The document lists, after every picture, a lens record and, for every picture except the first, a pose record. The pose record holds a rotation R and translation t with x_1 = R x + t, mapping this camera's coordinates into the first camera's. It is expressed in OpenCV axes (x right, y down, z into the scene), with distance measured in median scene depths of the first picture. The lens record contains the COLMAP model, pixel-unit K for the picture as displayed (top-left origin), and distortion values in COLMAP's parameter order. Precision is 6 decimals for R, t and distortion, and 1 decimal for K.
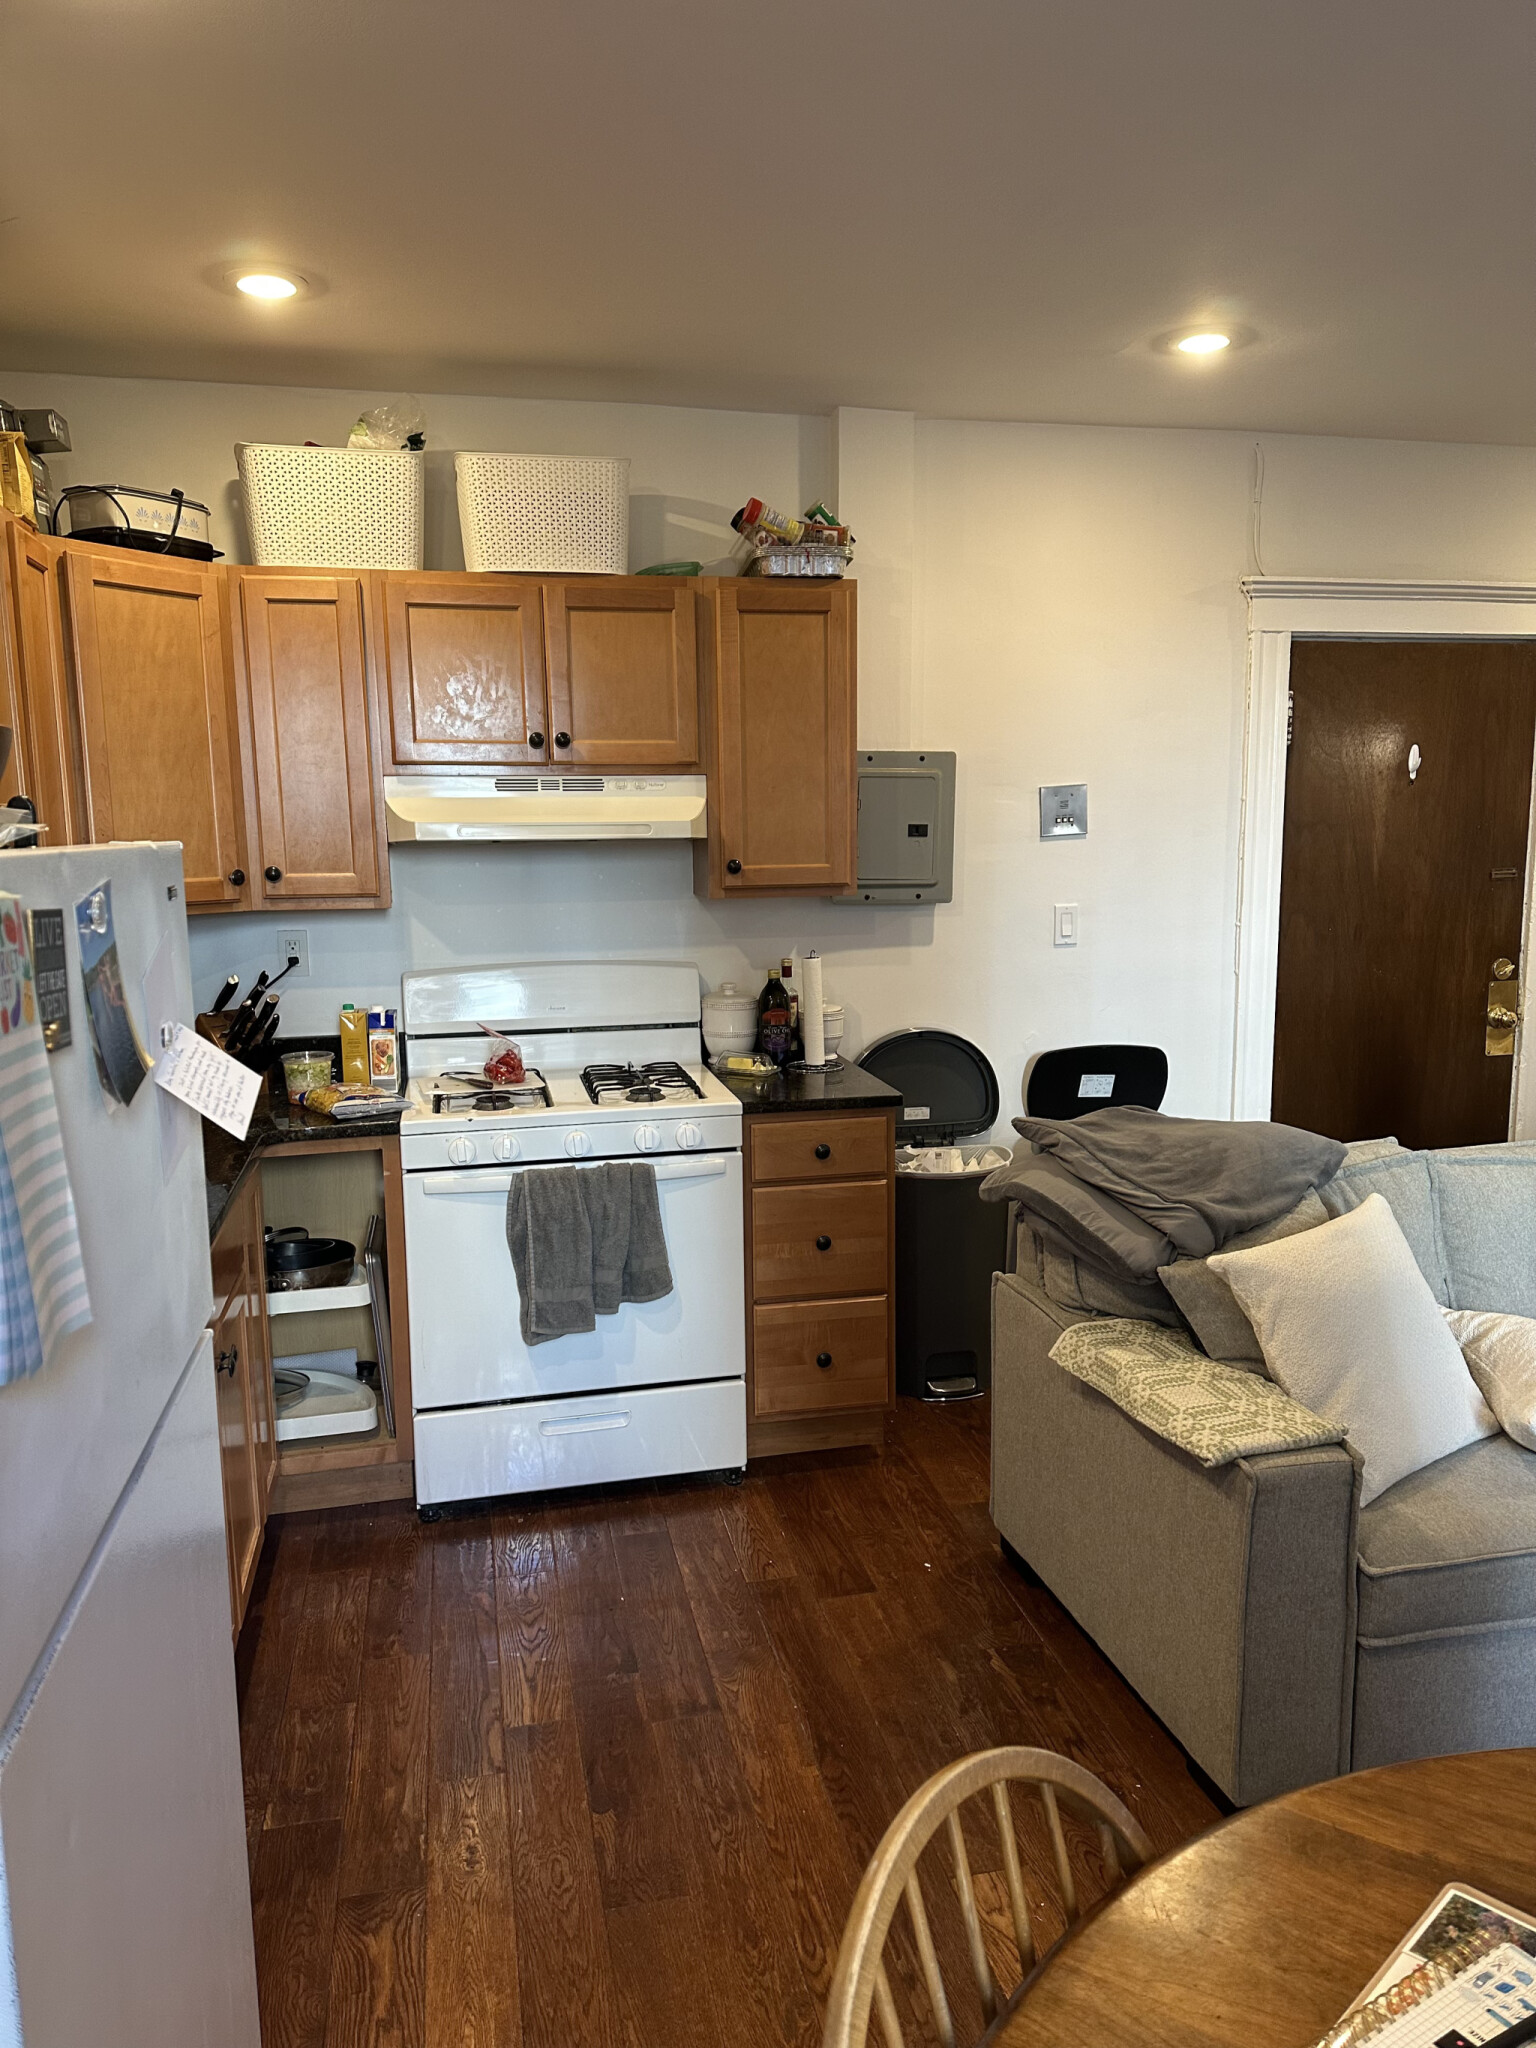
lens RADIAL K [[1445.0, 0, 768.0], [0, 1445.0, 1024.0], [0, 0, 1]] dist [0.098906, -0.214217]
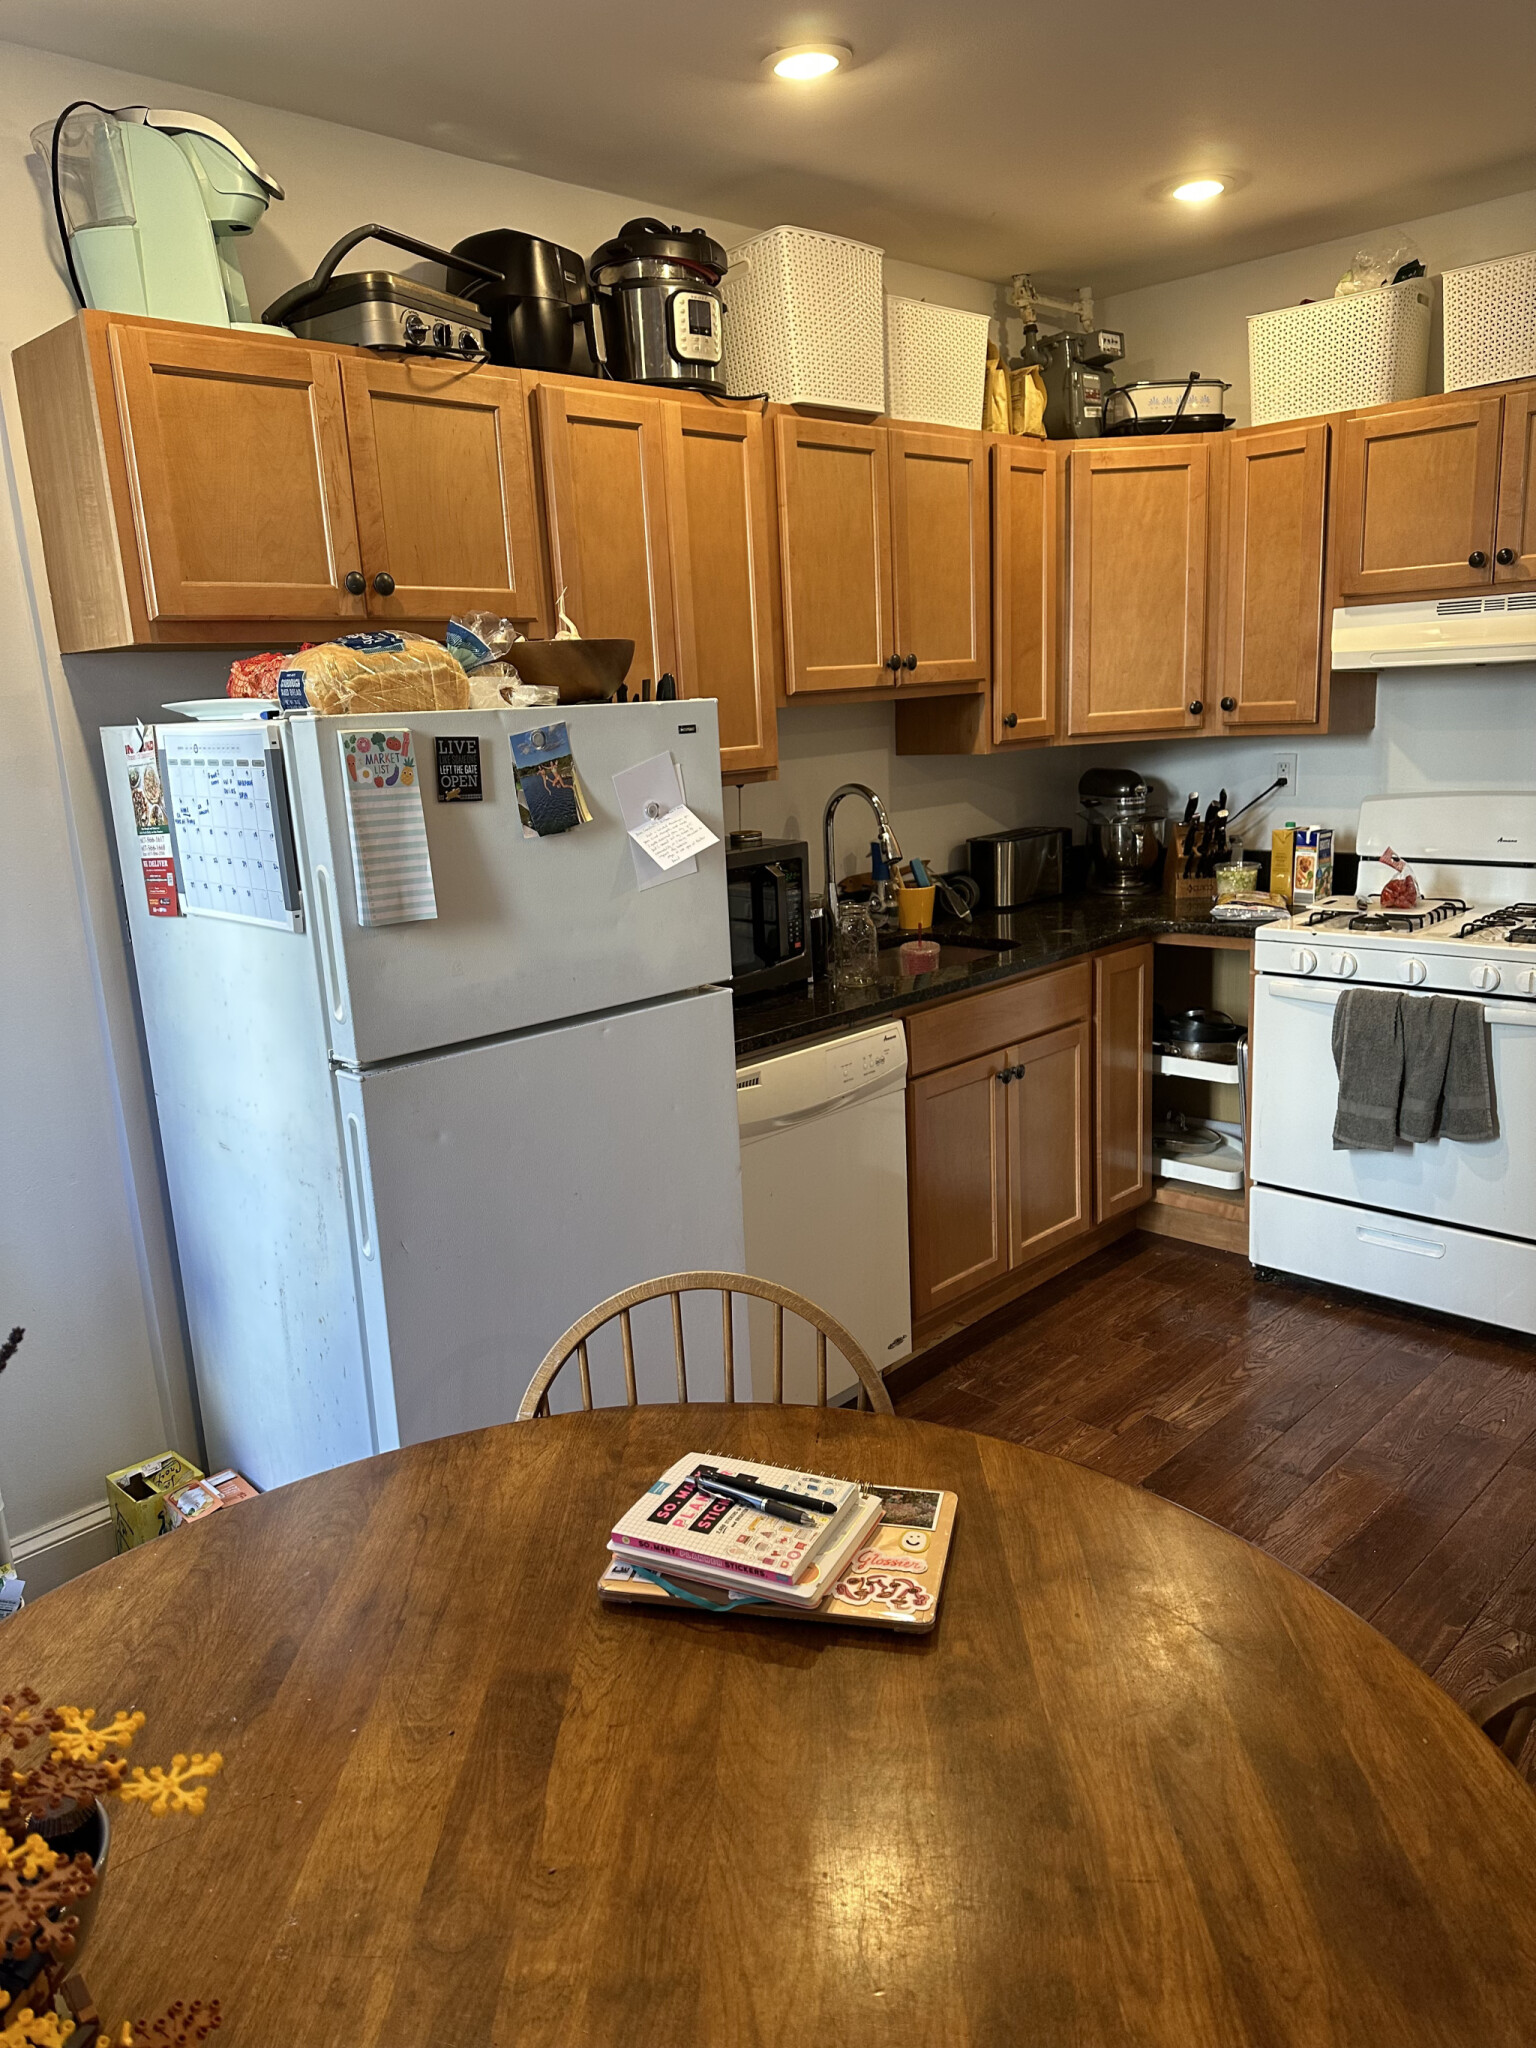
lens RADIAL K [[1417.7, 0, 768.0], [0, 1417.7, 1024.0], [0, 0, 1]] dist [-0.028511, -0.001007]
pose [[0.531631, 0.173391, -0.829038, 0.443728], [-0.066957, 0.984361, 0.162940, -0.011543], [0.844325, -0.031114, 0.534927, 0.090805]]
